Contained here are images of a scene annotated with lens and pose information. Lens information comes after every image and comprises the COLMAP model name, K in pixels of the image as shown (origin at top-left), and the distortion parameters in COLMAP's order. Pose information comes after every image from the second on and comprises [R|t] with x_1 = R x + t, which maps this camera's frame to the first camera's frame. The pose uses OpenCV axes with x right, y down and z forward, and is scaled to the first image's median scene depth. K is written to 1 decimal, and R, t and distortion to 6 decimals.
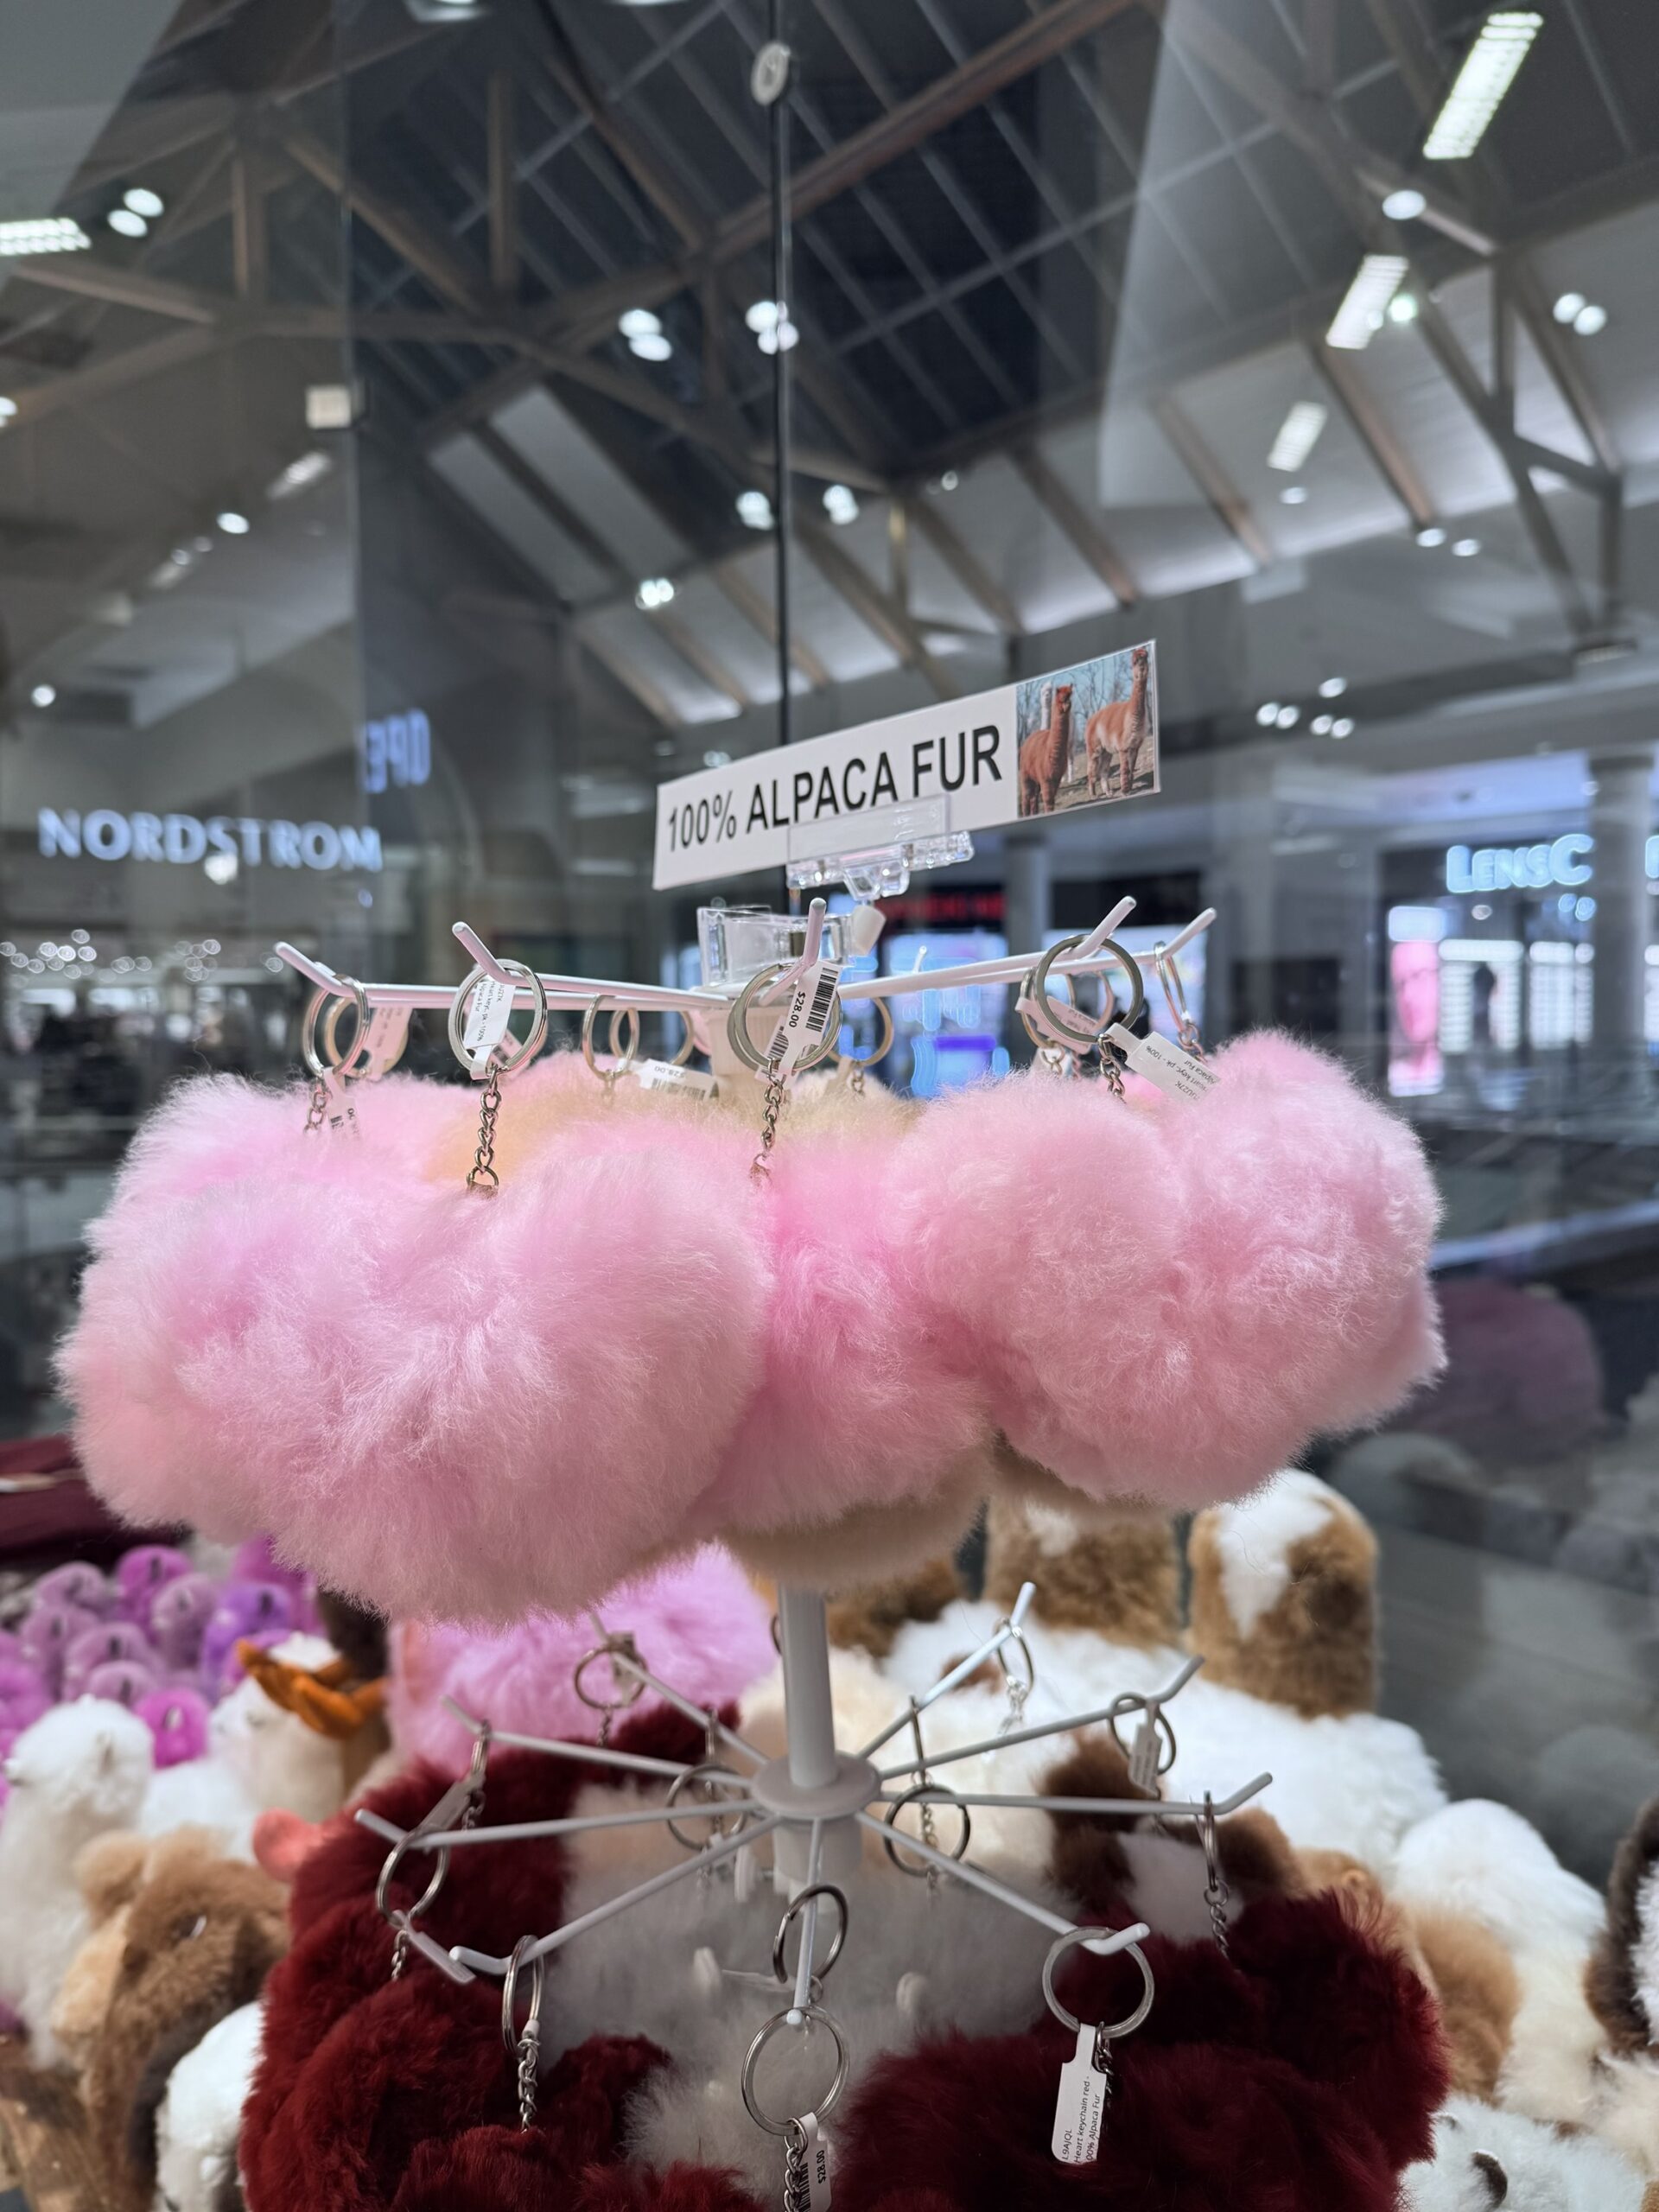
lens RADIAL K [[1653.8, 0, 848.4], [0, 1653.8, 1120.3], [0, 0, 1]] dist [0.003281, -0.026599]
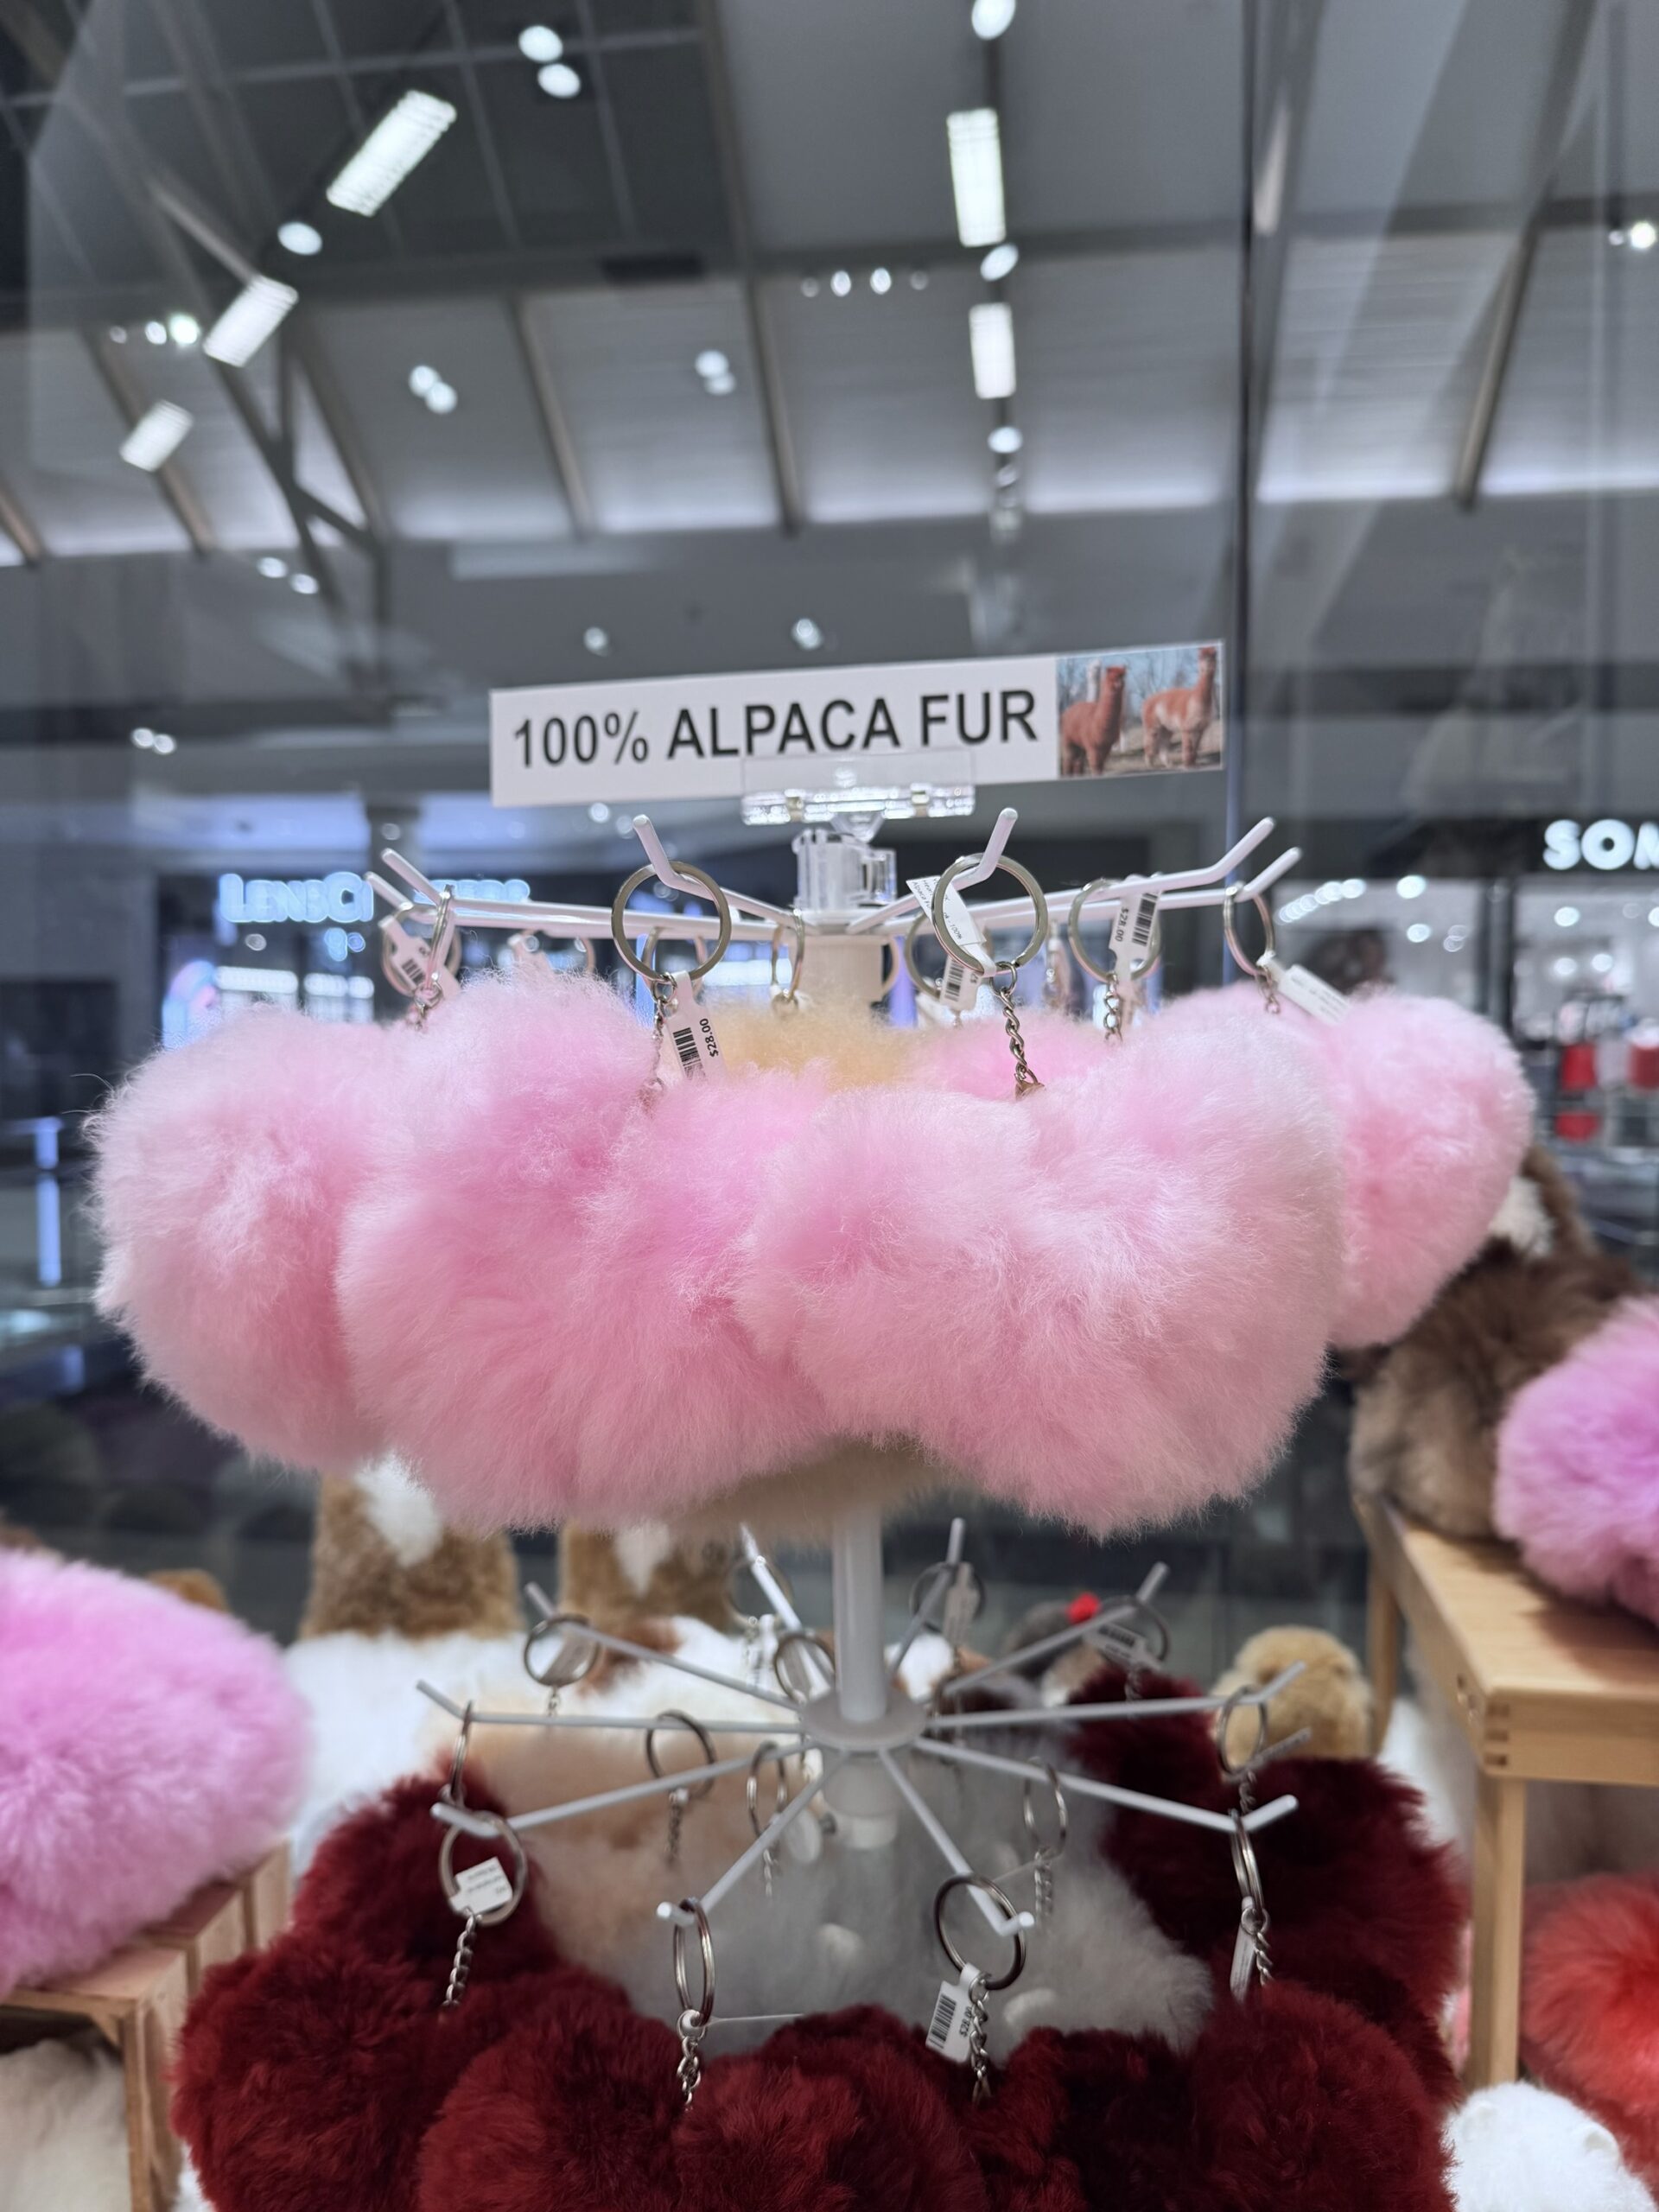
lens RADIAL K [[1653.8, 0, 852.4], [0, 1653.8, 1094.0], [0, 0, 1]] dist [0.003281, -0.026599]
pose [[0.753500, 0.002227, 0.657444, -0.669599], [0.019969, 0.999455, -0.026272, 0.051297], [-0.657145, 0.032925, 0.753045, 0.242165]]
